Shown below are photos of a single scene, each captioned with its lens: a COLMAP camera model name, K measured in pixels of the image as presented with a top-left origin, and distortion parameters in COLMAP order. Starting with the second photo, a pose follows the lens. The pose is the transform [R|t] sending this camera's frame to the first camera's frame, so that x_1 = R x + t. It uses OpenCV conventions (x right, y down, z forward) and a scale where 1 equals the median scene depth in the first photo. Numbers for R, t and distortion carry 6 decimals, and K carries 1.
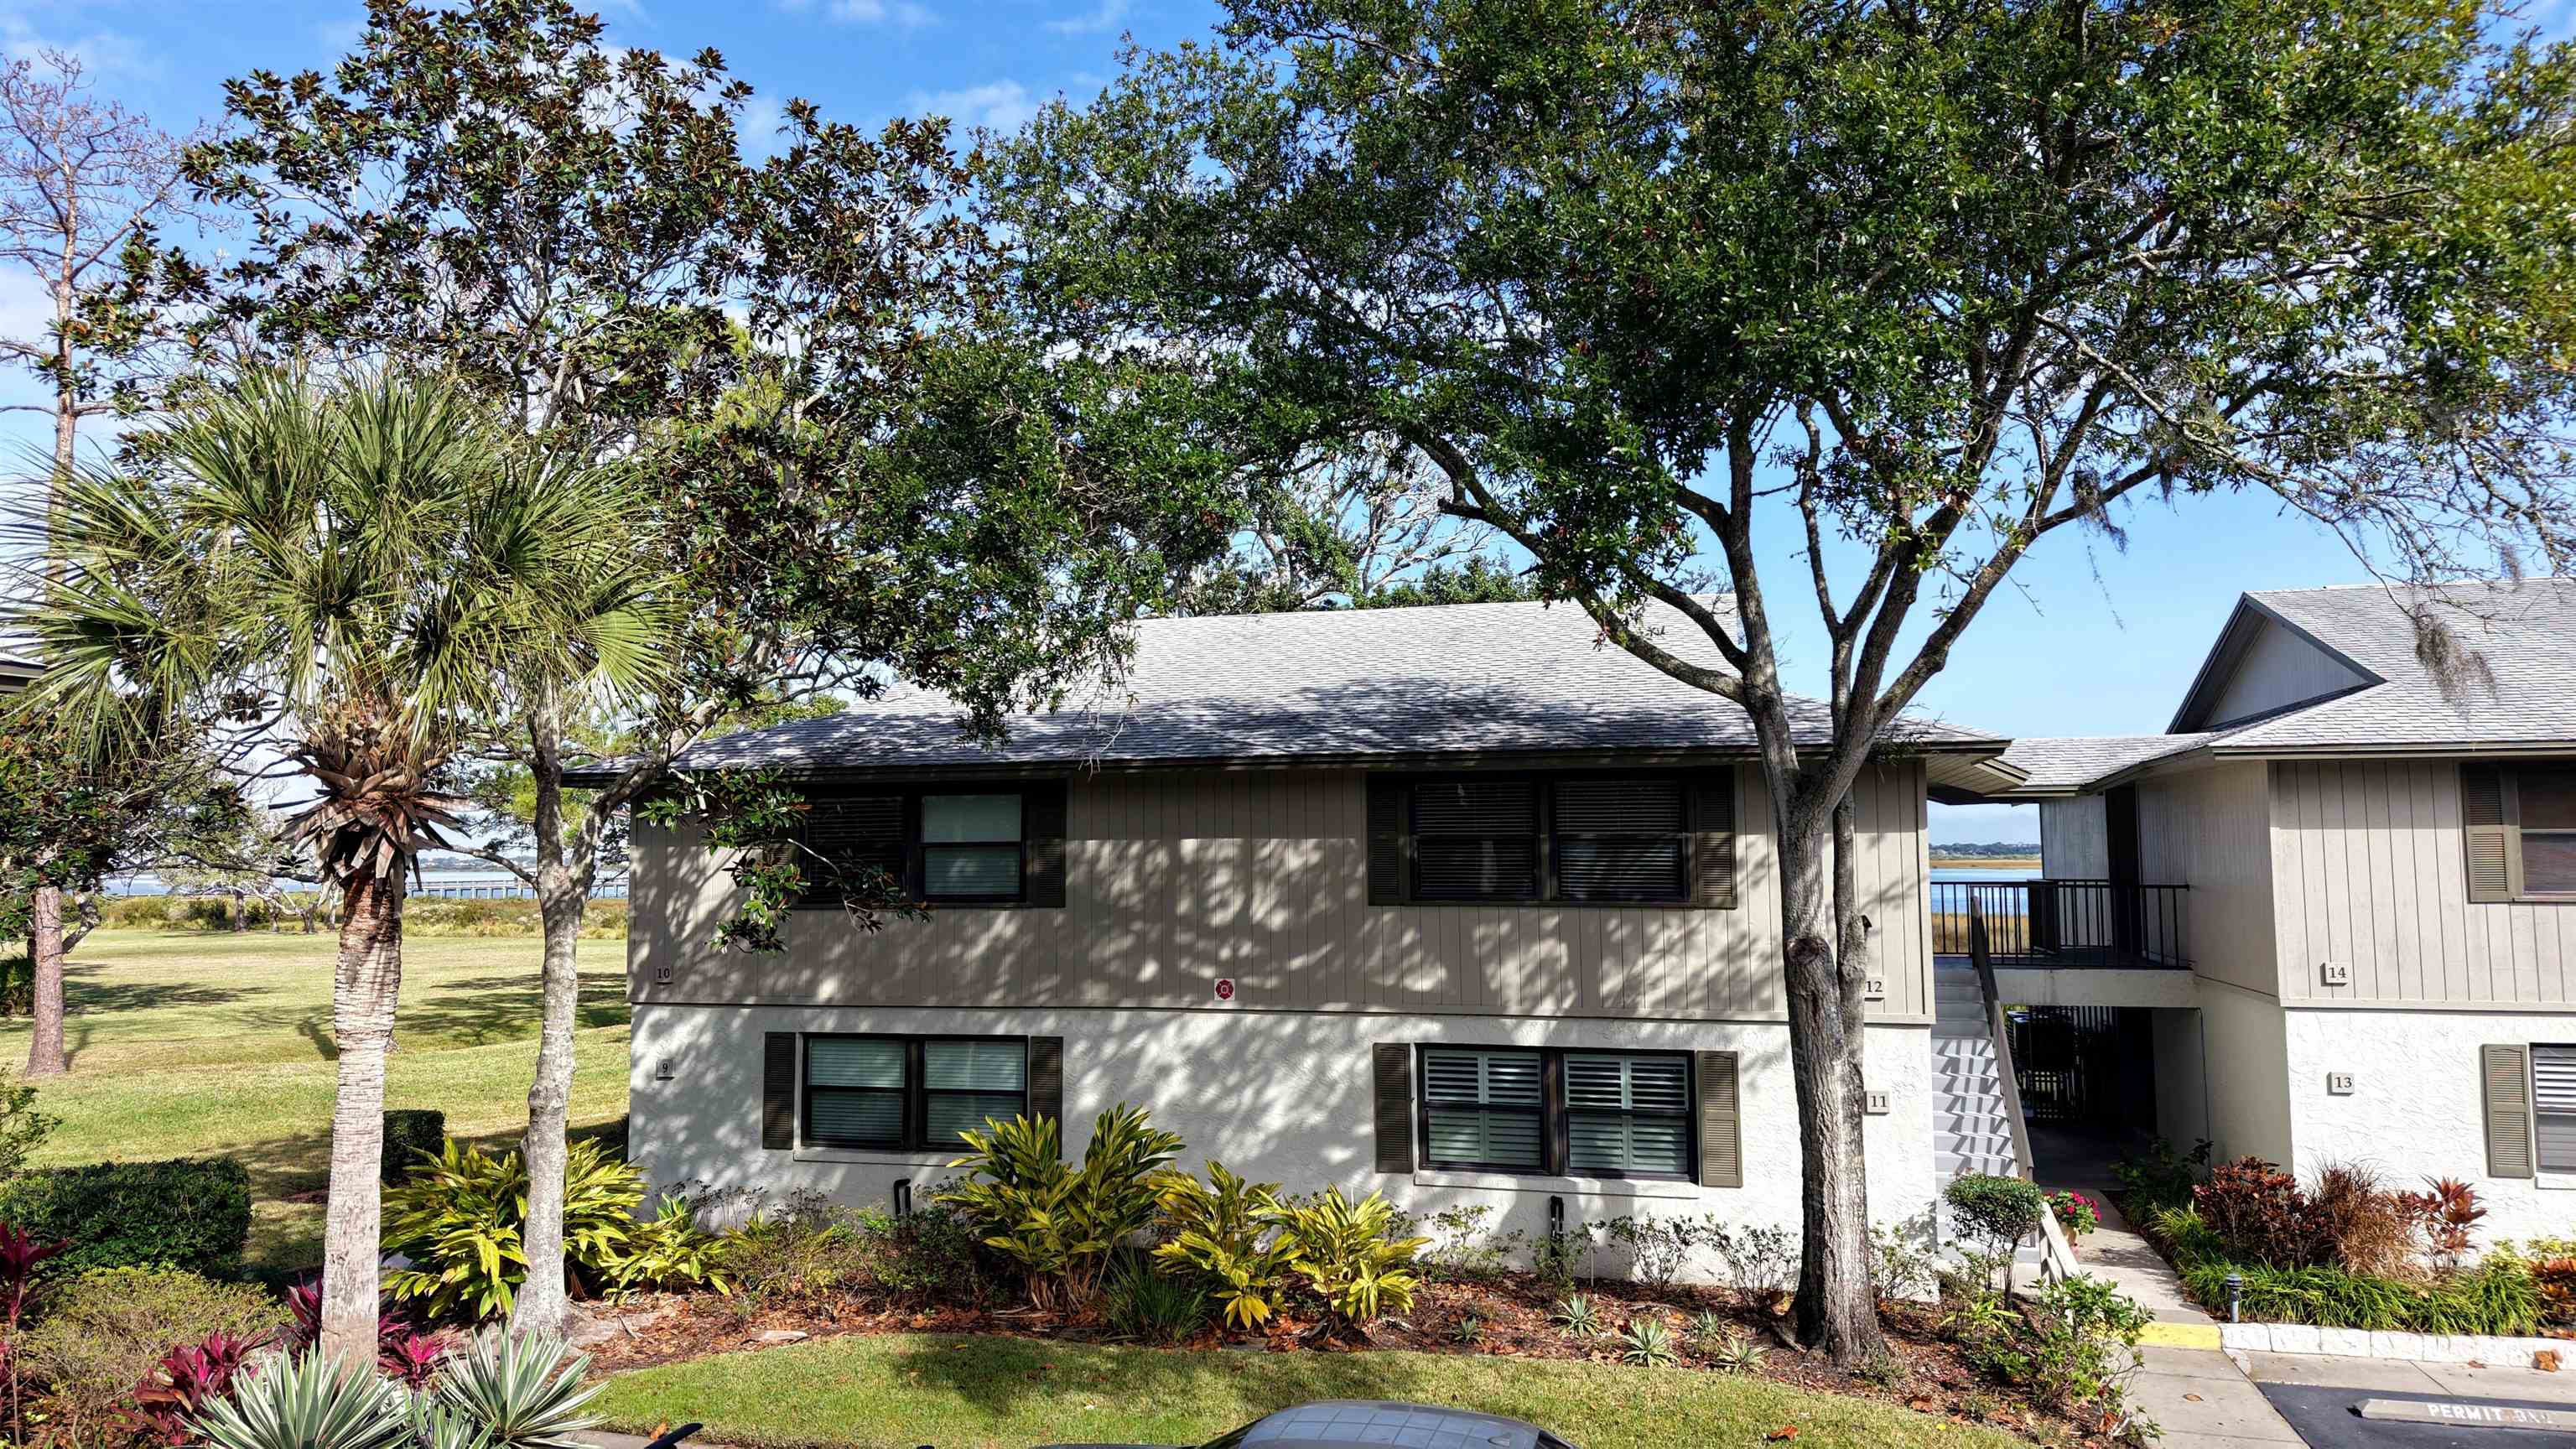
lens RADIAL K [[1685.7, 0, 1288.0], [0, 1685.7, 724.5], [0, 0, 1]] dist [0.002115, -0.000682]
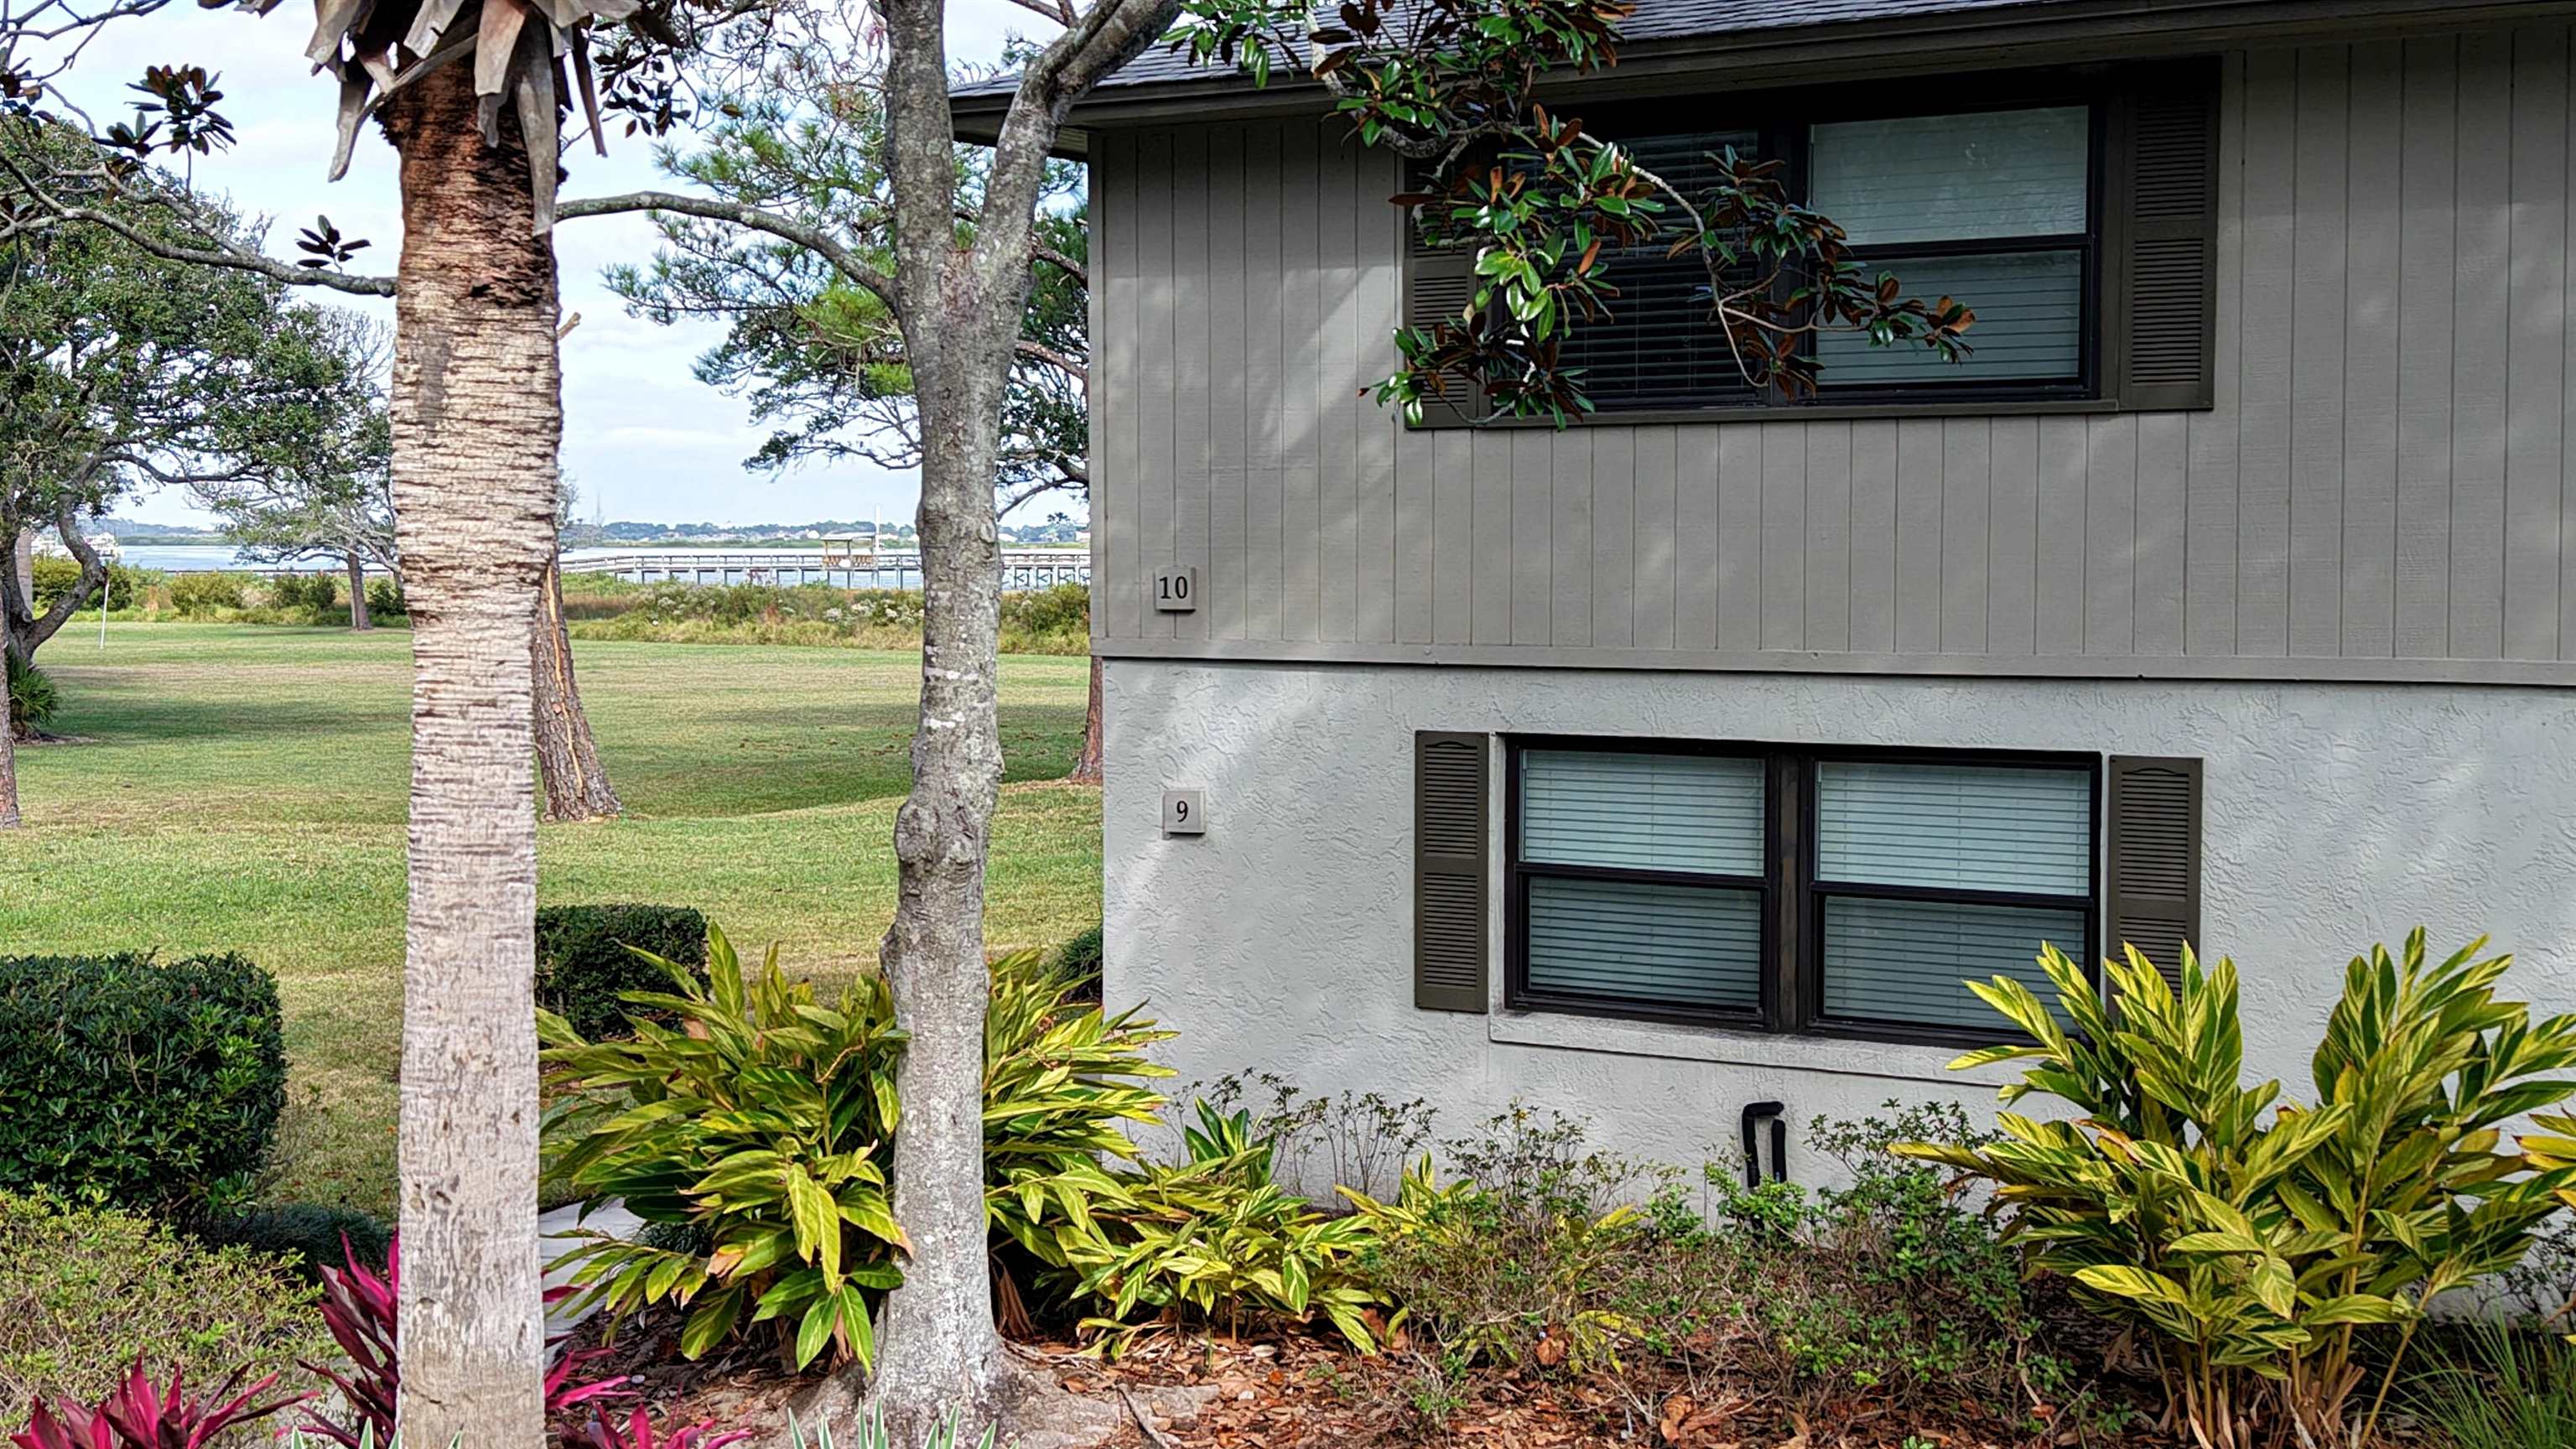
lens RADIAL K [[3447.5, 0, 1288.0], [0, 3447.5, 724.5], [0, 0, 1]] dist [0.144763, -0.003615]
pose [[0.957460, 0.025487, -0.287437, -0.127624], [0.015113, 0.990296, 0.138153, 0.083471], [0.288169, -0.136620, 0.947784, 0.257940]]
